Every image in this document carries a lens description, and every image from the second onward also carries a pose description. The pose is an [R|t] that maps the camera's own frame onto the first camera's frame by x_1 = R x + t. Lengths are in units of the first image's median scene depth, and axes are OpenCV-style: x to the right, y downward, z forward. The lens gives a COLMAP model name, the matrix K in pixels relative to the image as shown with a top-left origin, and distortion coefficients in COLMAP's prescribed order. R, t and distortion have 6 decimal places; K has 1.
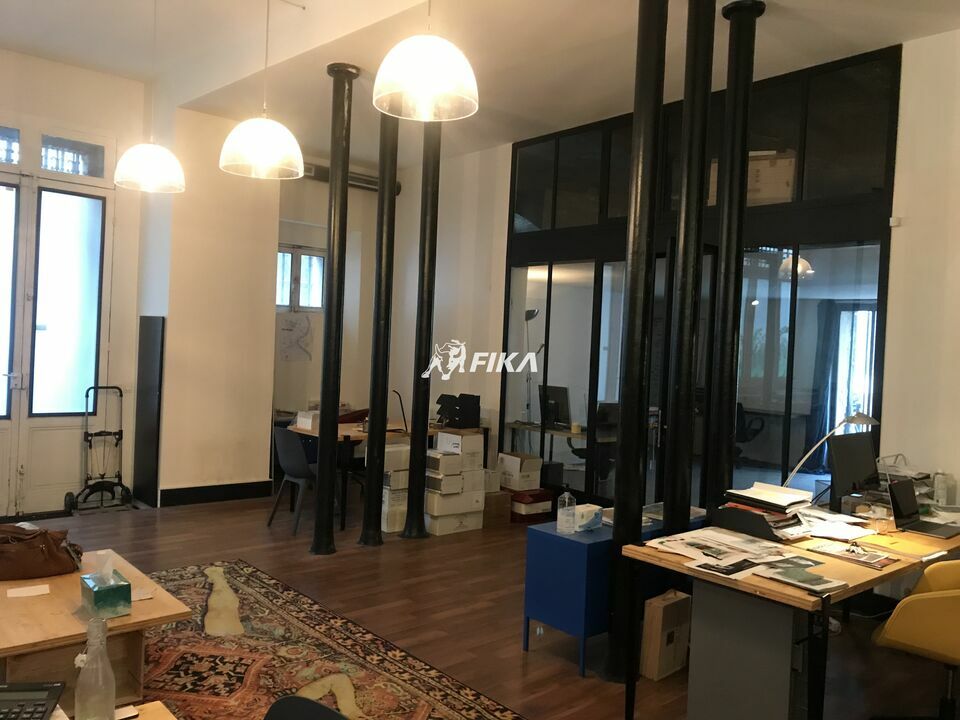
lens RADIAL K [[775.9, 0, 480.4], [0, 775.9, 362.1], [0, 0, 1]] dist [0.014223, -0.003591]
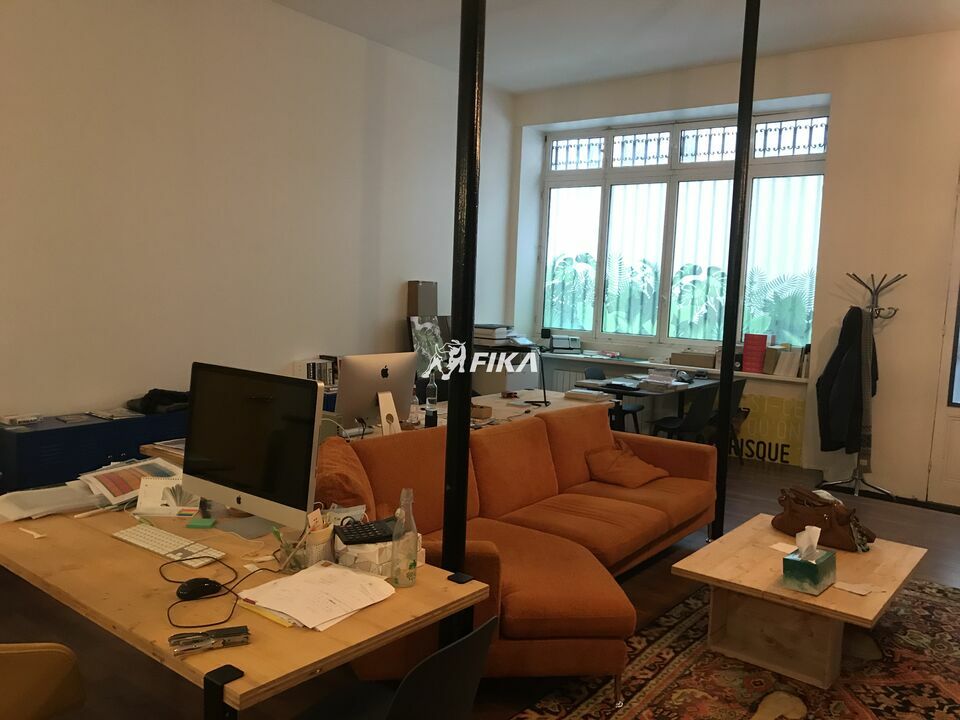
lens RADIAL K [[775.9, 0, 480.2], [0, 775.9, 355.6], [0, 0, 1]] dist [0.014223, -0.003591]
pose [[0.193010, 0.048591, -0.979993, 0.370040], [-0.060390, 0.997468, 0.037564, 0.009936], [0.979337, 0.051932, 0.195456, 0.338548]]
